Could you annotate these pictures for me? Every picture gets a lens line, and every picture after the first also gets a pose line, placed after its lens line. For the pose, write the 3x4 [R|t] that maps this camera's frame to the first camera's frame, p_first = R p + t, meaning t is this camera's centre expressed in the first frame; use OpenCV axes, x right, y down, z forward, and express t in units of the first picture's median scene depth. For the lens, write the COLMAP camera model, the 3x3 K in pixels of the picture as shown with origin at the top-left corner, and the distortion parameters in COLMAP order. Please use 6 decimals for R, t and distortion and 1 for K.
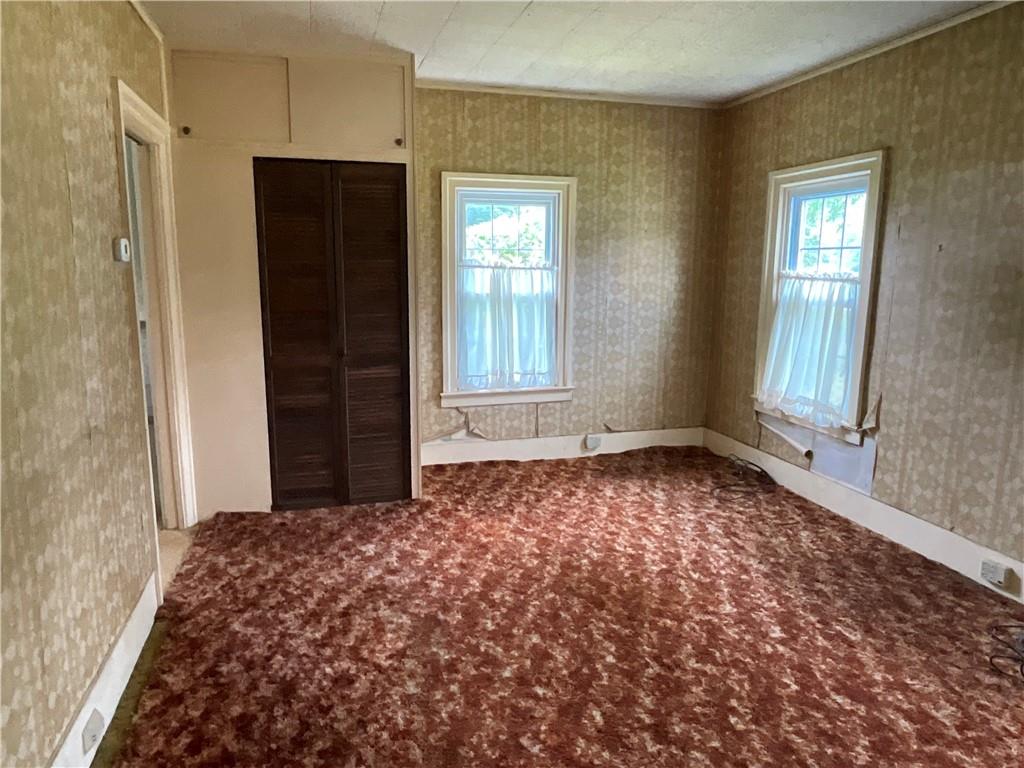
lens RADIAL K [[673.5, 0, 511.7], [0, 673.5, 384.6], [0, 0, 1]] dist [0.008406, 0.000968]
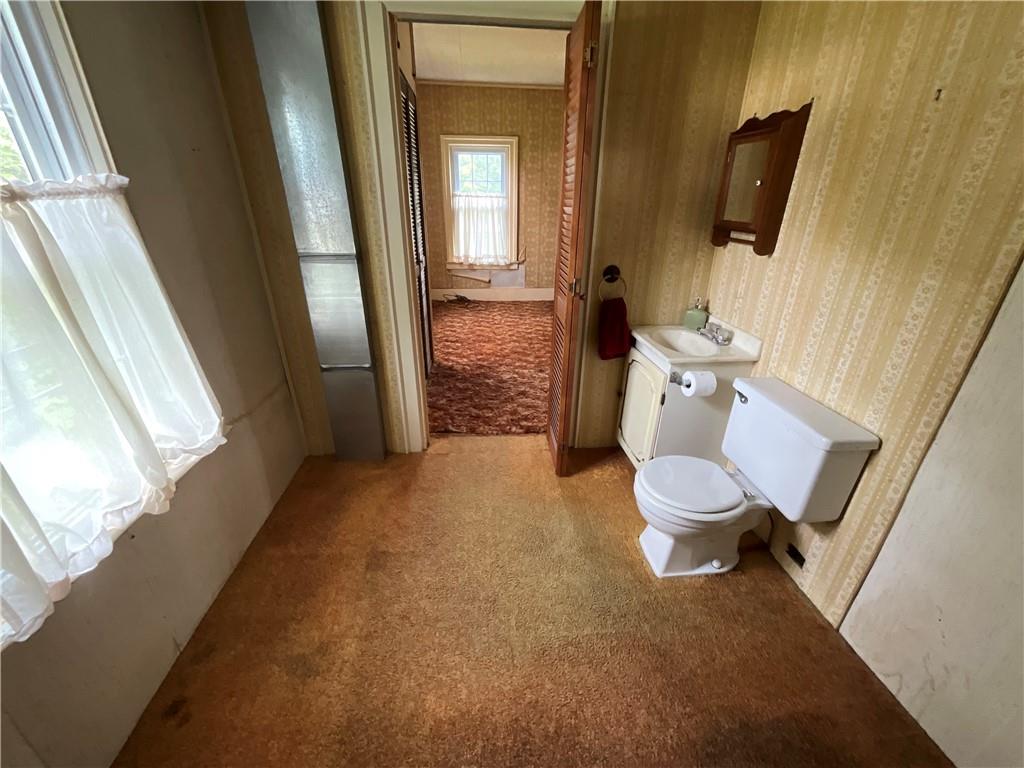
lens RADIAL K [[414.3, 0, 510.6], [0, 414.3, 383.5], [0, 0, 1]] dist [-0.000270, -0.000002]
pose [[0.190729, -0.408754, 0.892493, -1.060853], [0.161871, 0.909833, 0.382103, -0.116674], [-0.968205, 0.071590, 0.239697, 0.717050]]
